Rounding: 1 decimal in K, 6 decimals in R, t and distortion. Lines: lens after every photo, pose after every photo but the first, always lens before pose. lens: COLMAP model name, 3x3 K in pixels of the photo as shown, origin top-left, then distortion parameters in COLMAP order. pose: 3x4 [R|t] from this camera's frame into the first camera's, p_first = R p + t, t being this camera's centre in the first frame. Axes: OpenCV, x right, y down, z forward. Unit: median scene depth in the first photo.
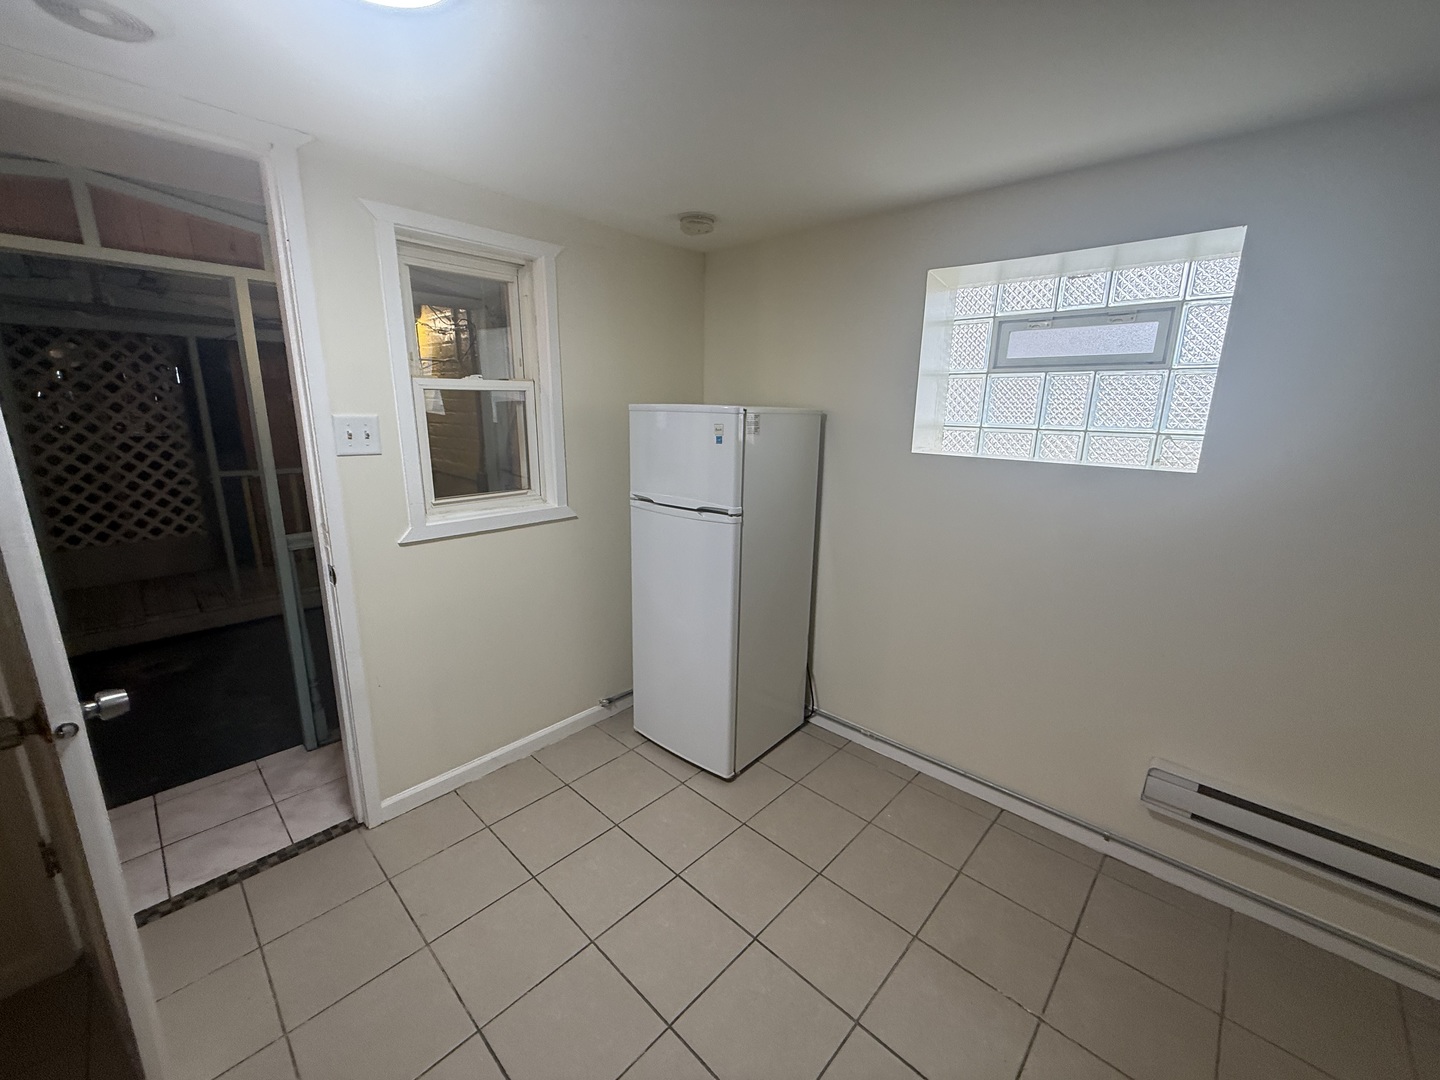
lens RADIAL K [[573.6, 0, 715.9], [0, 573.6, 537.8], [0, 0, 1]] dist [-0.000417, 0.000172]
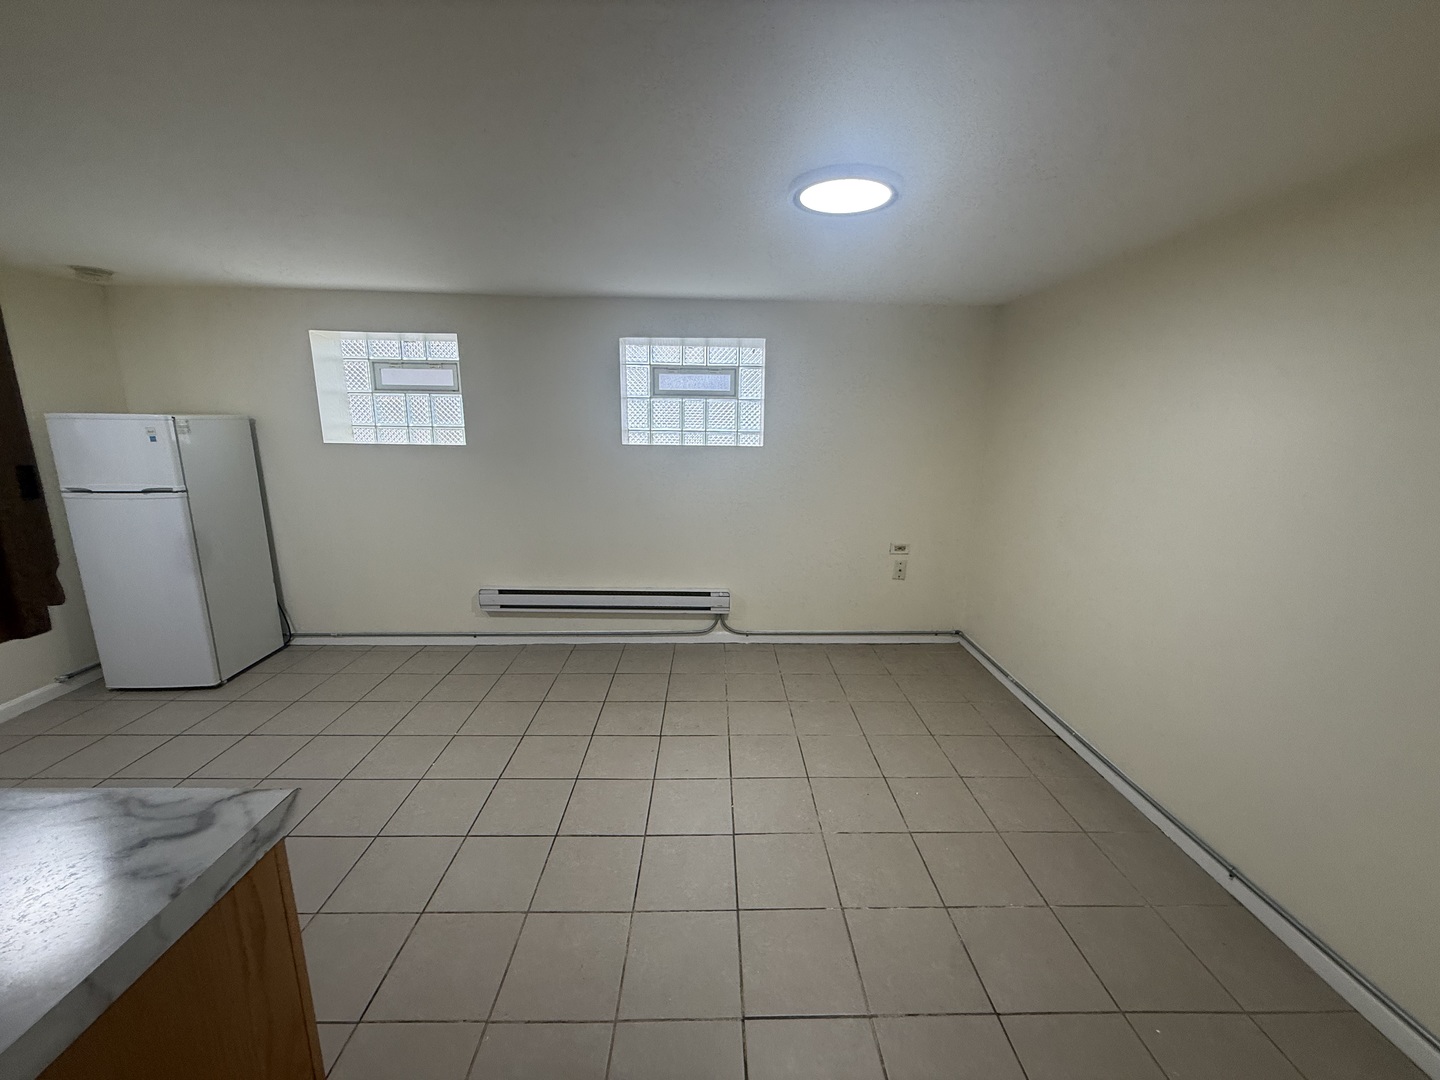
lens RADIAL K [[573.6, 0, 715.9], [0, 573.6, 537.8], [0, 0, 1]] dist [-0.000417, 0.000172]
pose [[0.716275, -0.154765, 0.680439, 0.000127], [0.156889, 0.985848, 0.059077, 0.182769], [-0.679953, 0.064438, 0.730419, -0.859309]]
